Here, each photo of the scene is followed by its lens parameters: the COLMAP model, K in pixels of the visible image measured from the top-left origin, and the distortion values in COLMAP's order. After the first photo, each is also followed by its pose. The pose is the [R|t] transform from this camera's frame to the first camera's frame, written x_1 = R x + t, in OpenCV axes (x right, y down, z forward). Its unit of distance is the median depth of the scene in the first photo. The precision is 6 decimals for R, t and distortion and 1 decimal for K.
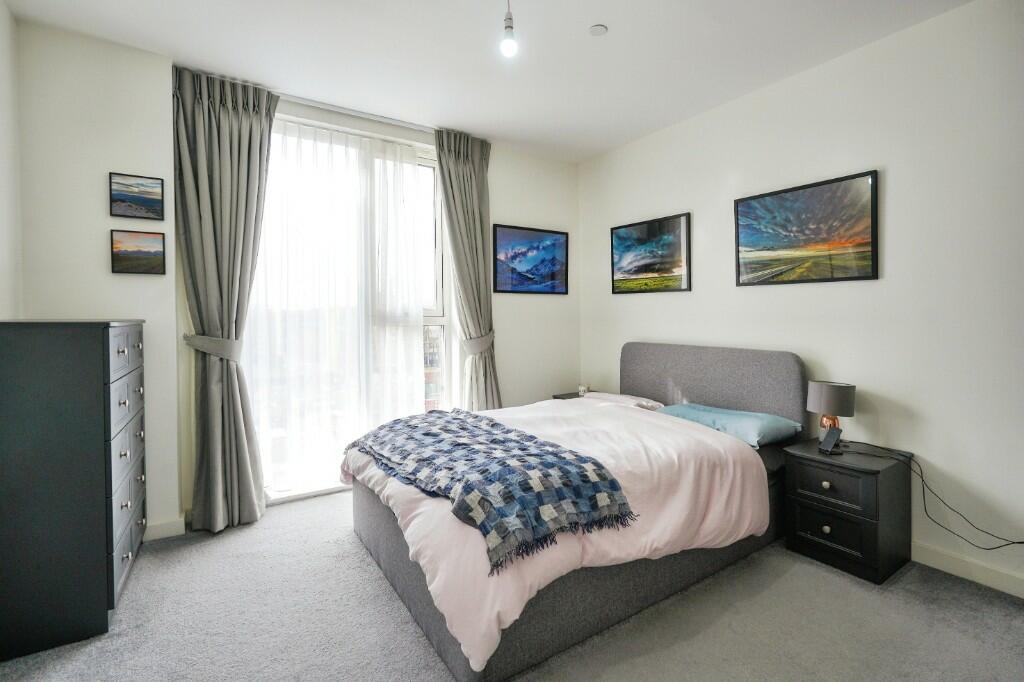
lens RADIAL K [[462.2, 0, 511.9], [0, 462.2, 325.8], [0, 0, 1]] dist [-0.002770, -0.000216]
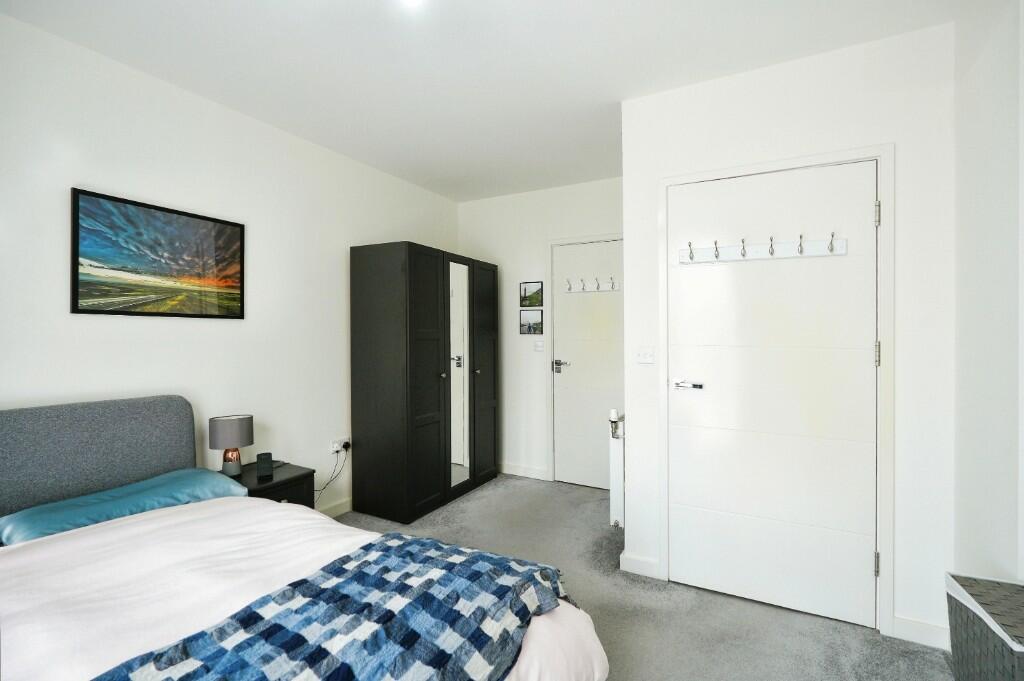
lens RADIAL K [[460.1, 0, 516.4], [0, 460.1, 332.8], [0, 0, 1]] dist [-0.003428, -0.000307]
pose [[-0.480978, -0.003796, 0.876725, -0.454109], [0.013841, 0.999833, 0.011922, -0.059046], [-0.876623, 0.017869, -0.480845, 0.793058]]
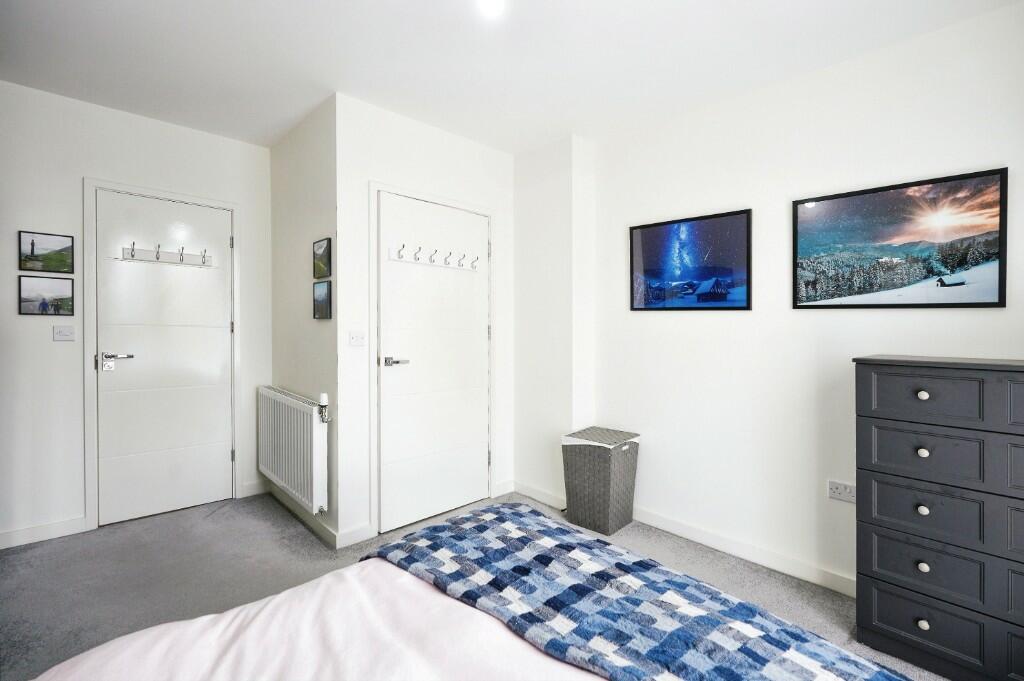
lens RADIAL K [[460.1, 0, 516.4], [0, 460.1, 332.8], [0, 0, 1]] dist [-0.003428, -0.000307]
pose [[-0.981897, -0.014117, -0.188891, 0.066951], [-0.021134, 0.999157, 0.035184, -0.054232], [0.188235, 0.038539, -0.981368, 1.148403]]
